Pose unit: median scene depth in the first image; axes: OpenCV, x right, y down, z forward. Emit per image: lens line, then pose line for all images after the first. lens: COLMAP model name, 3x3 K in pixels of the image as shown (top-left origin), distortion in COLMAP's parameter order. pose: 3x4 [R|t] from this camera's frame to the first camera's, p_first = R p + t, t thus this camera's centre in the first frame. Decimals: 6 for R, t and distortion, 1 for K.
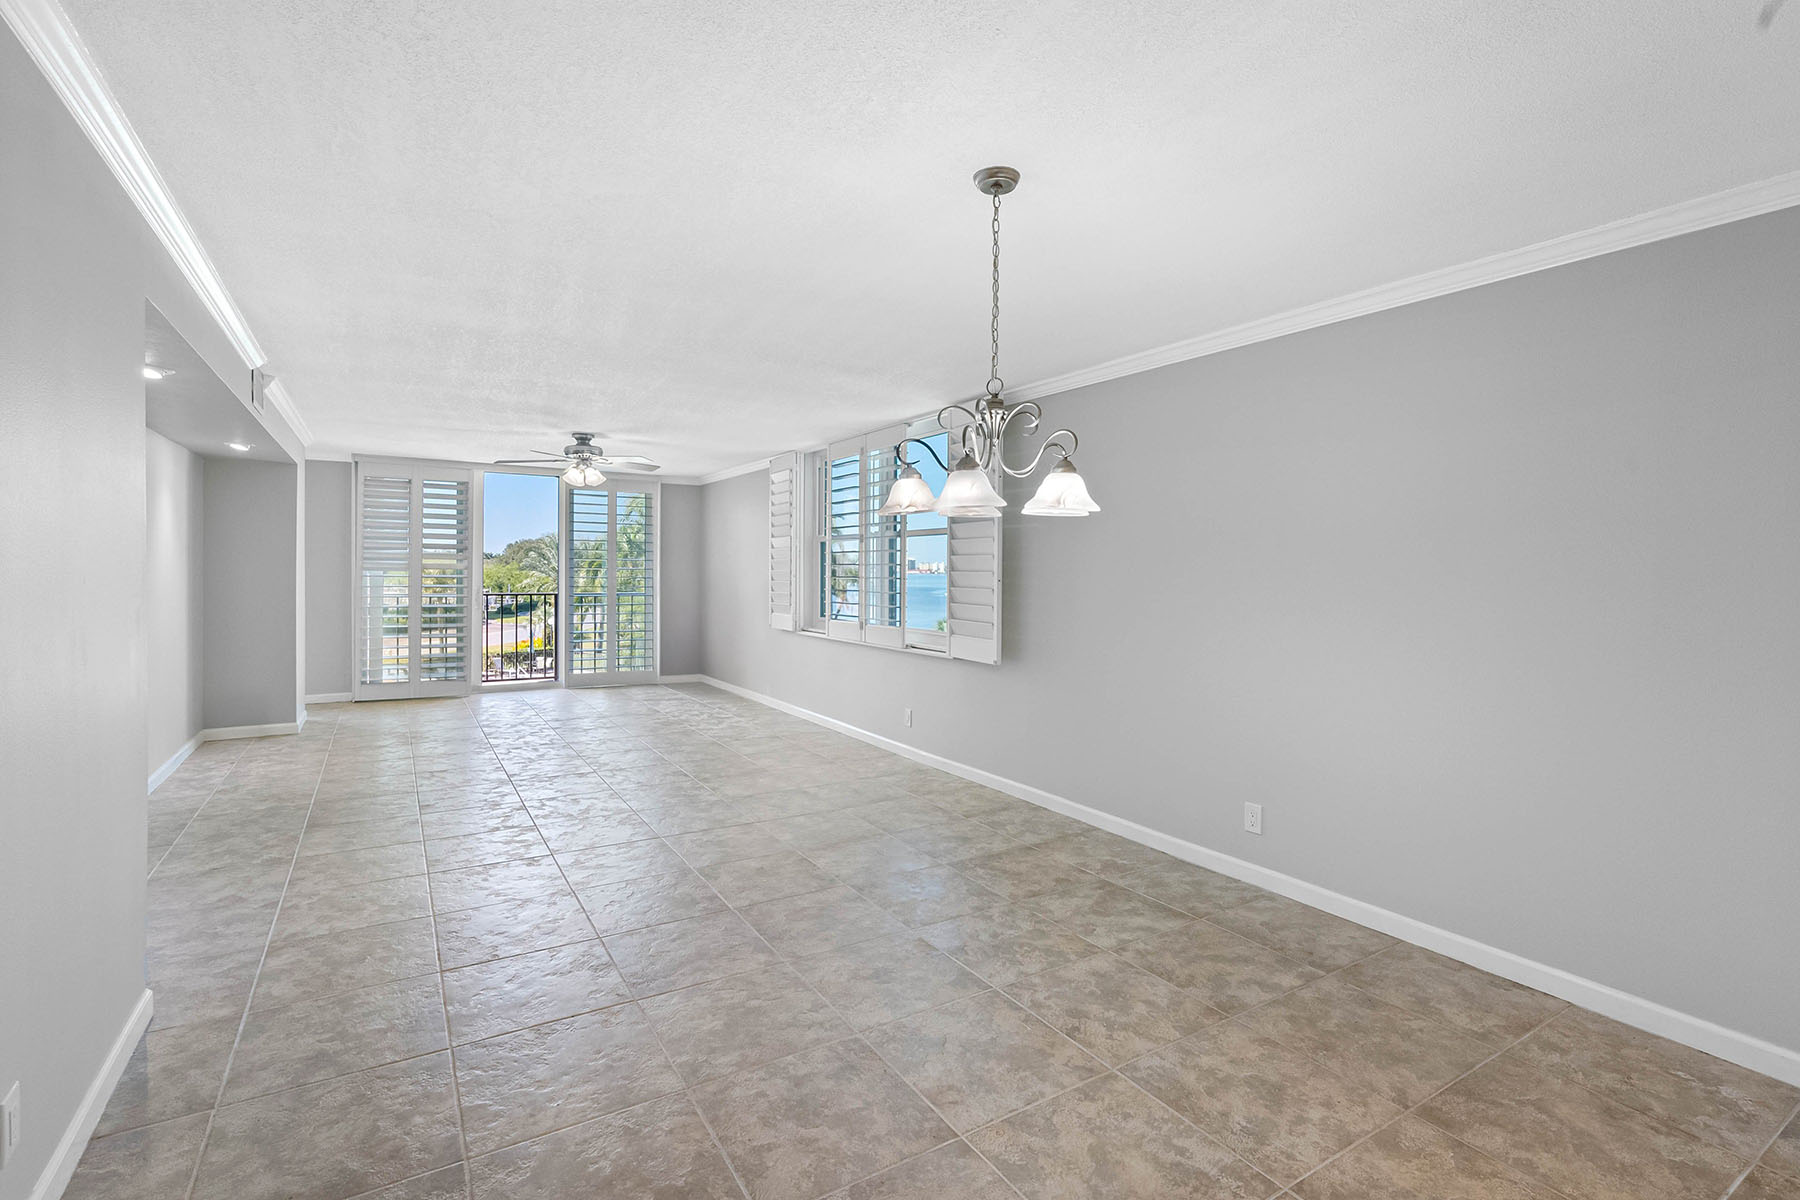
lens RADIAL K [[827.9, 0, 882.8], [0, 827.9, 570.9], [0, 0, 1]] dist [-0.006979, 0.003331]
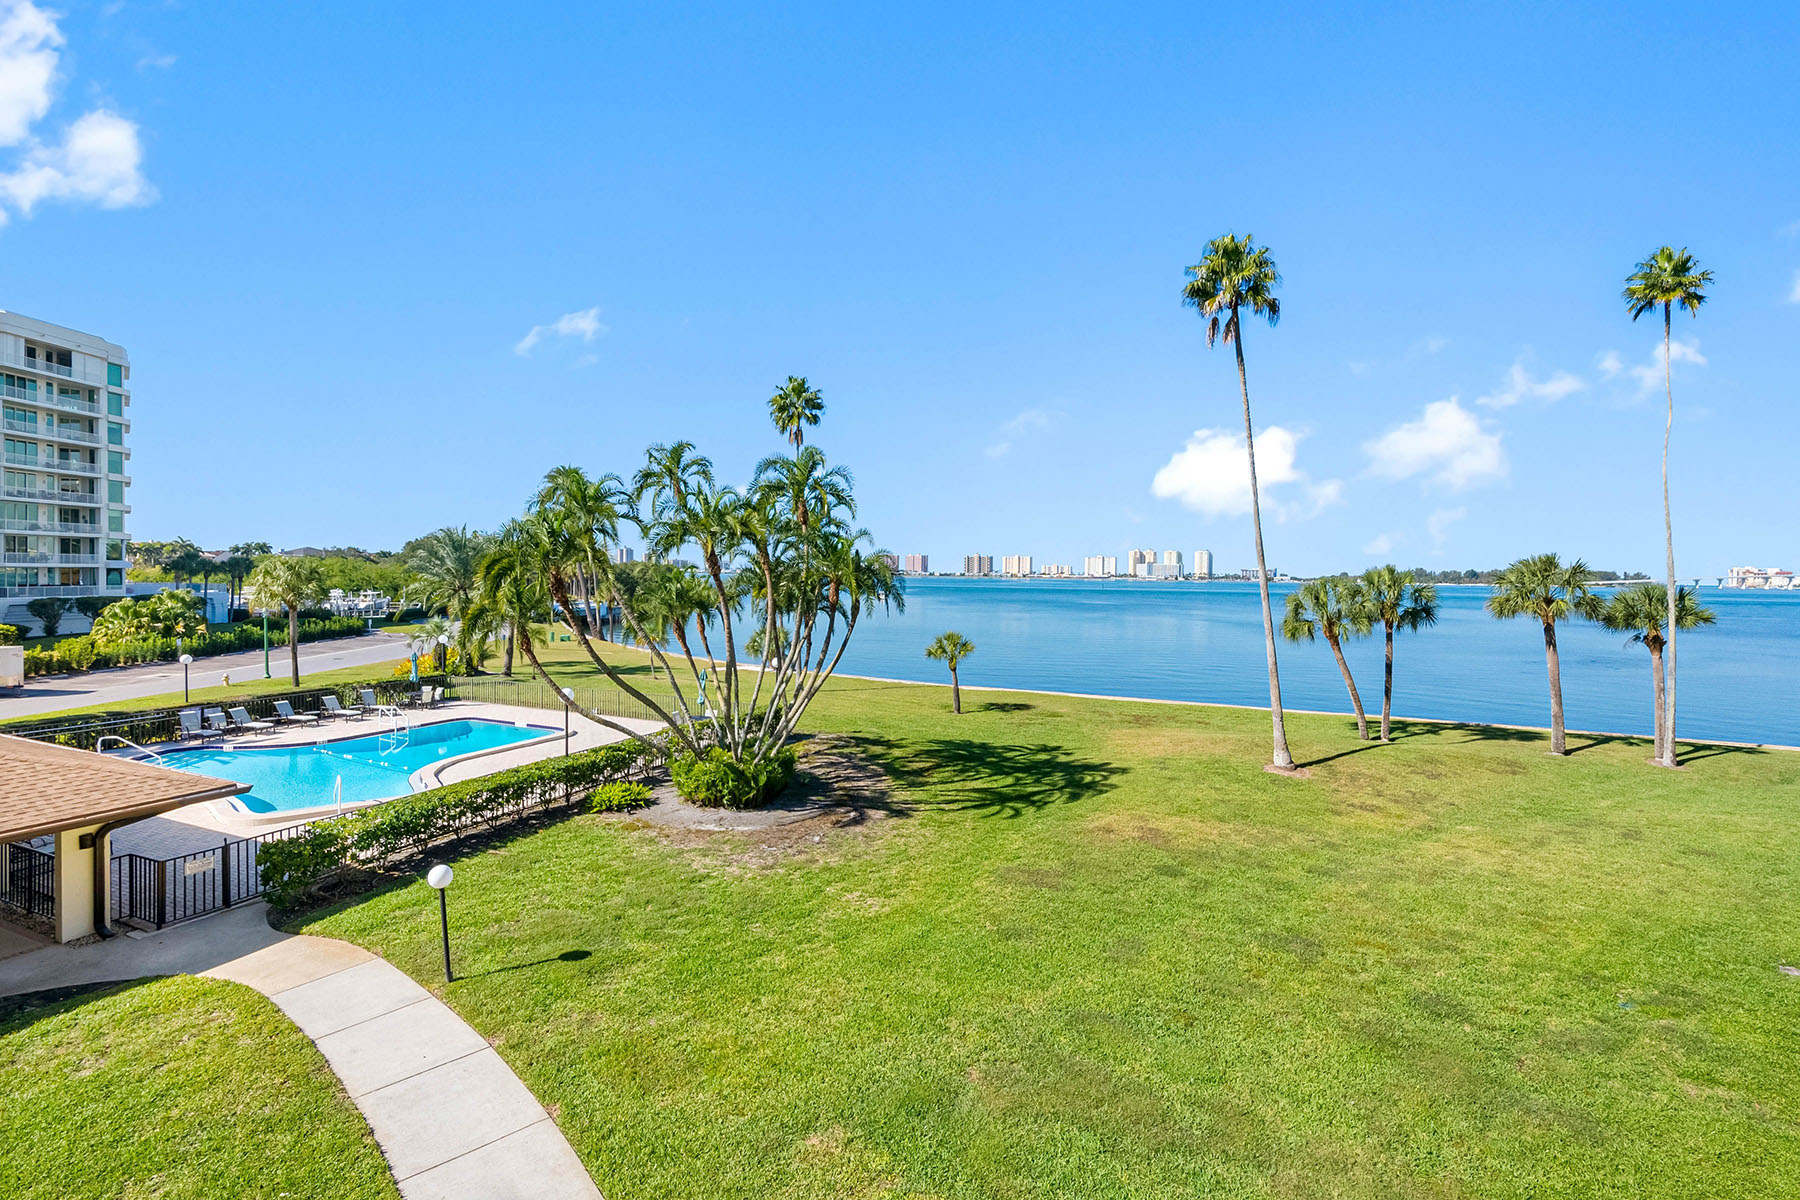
lens RADIAL K [[827.9, 0, 862.0], [0, 827.9, 563.3], [0, 0, 1]] dist [-0.006979, 0.003331]
pose [[0.997416, 0.005805, 0.071603, -0.387626], [-0.005071, 0.999933, -0.010421, -0.021433], [-0.071659, 0.010031, 0.997379, 1.181284]]
